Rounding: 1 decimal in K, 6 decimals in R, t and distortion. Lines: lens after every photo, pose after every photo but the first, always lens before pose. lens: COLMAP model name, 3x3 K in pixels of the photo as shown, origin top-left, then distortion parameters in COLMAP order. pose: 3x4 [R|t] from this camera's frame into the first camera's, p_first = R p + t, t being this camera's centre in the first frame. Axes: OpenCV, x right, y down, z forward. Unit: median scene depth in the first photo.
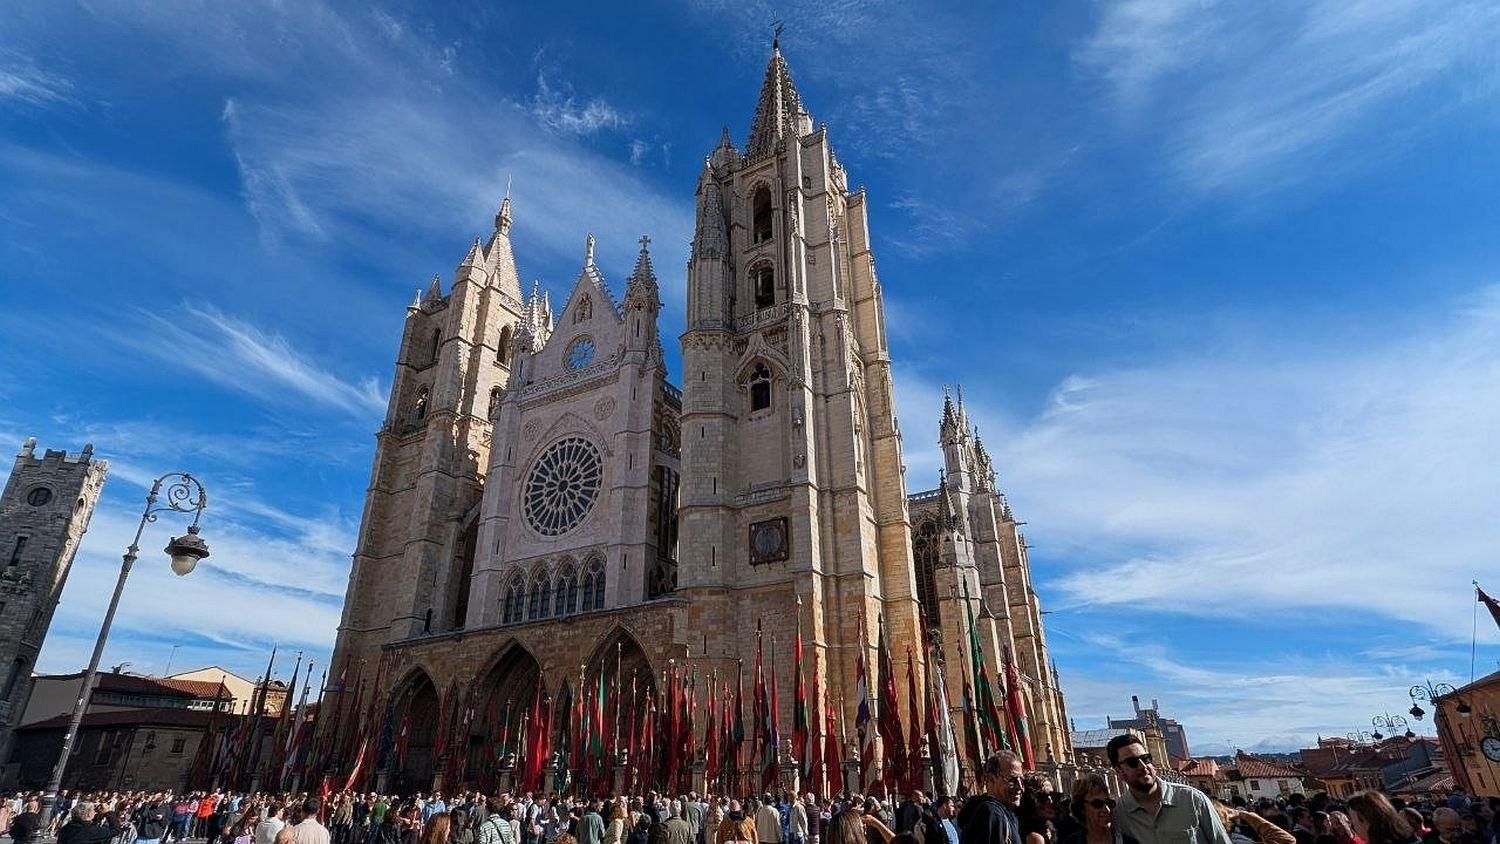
lens RADIAL K [[776.1, 0, 750.6], [0, 776.1, 424.8], [0, 0, 1]] dist [0.002054, 0.000127]
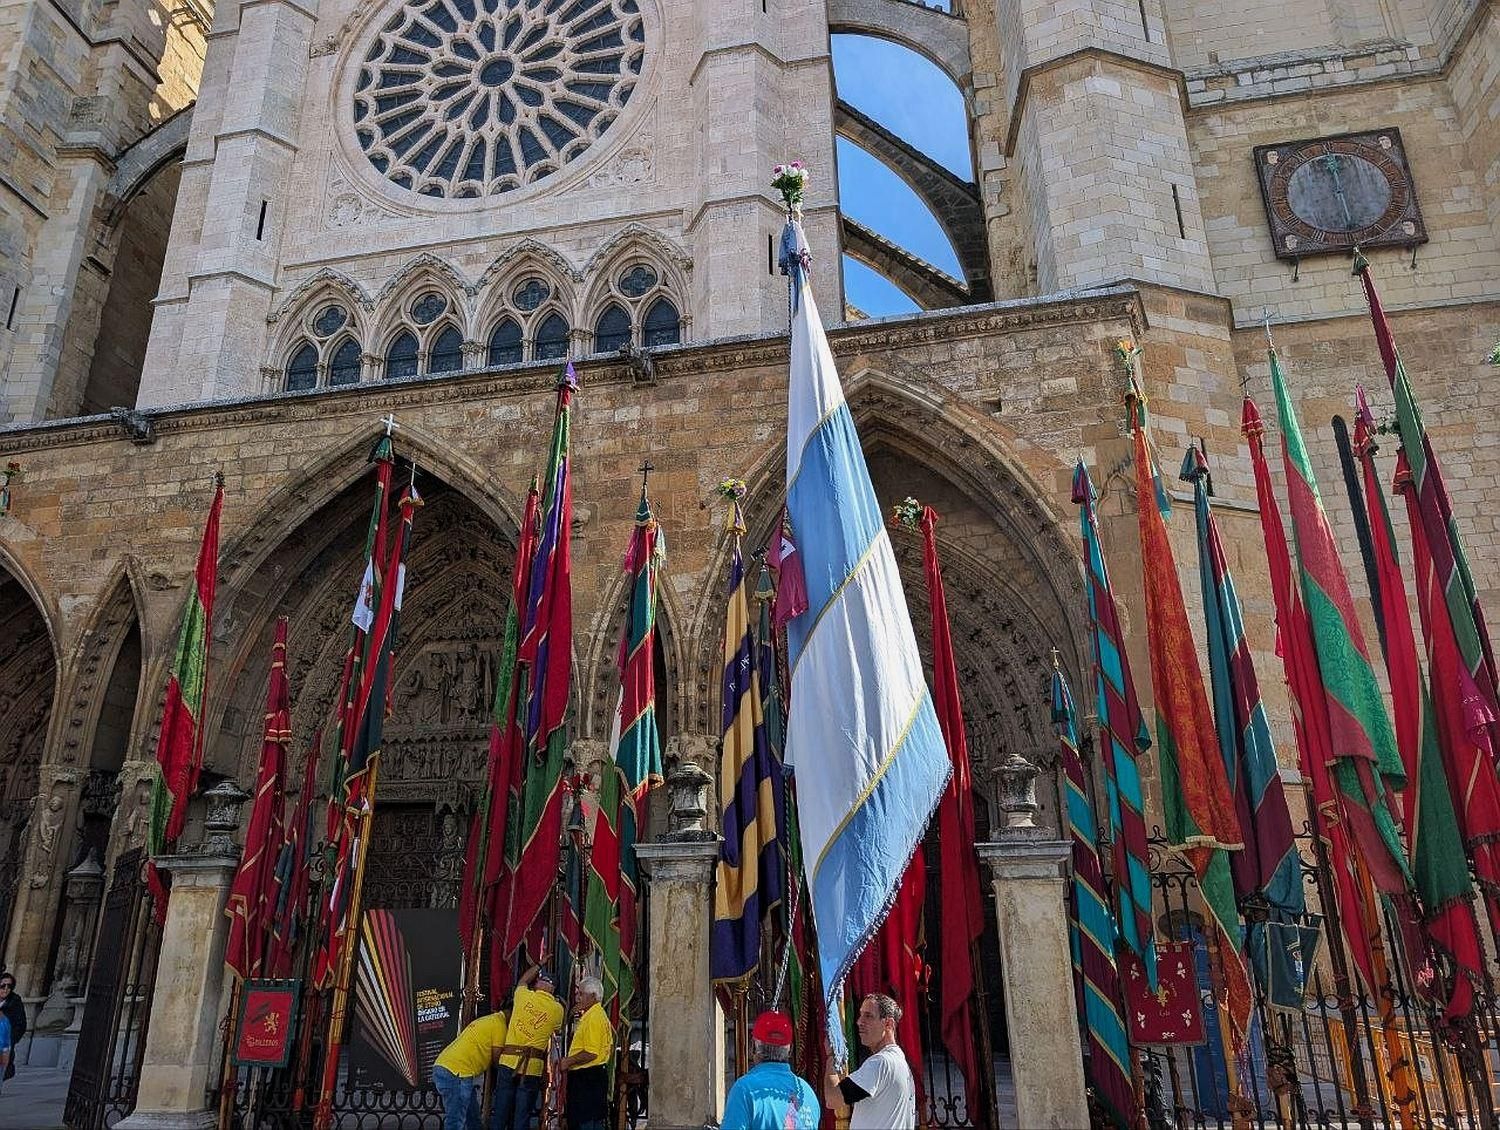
lens RADIAL K [[1041.3, 0, 747.1], [0, 1041.3, 562.1], [0, 0, 1]] dist [0.004028, -0.002921]
pose [[0.944917, 0.106719, 0.309424, -0.267698], [-0.135266, 0.988171, 0.072261, 0.250851], [-0.298052, -0.110135, 0.948175, 0.545435]]
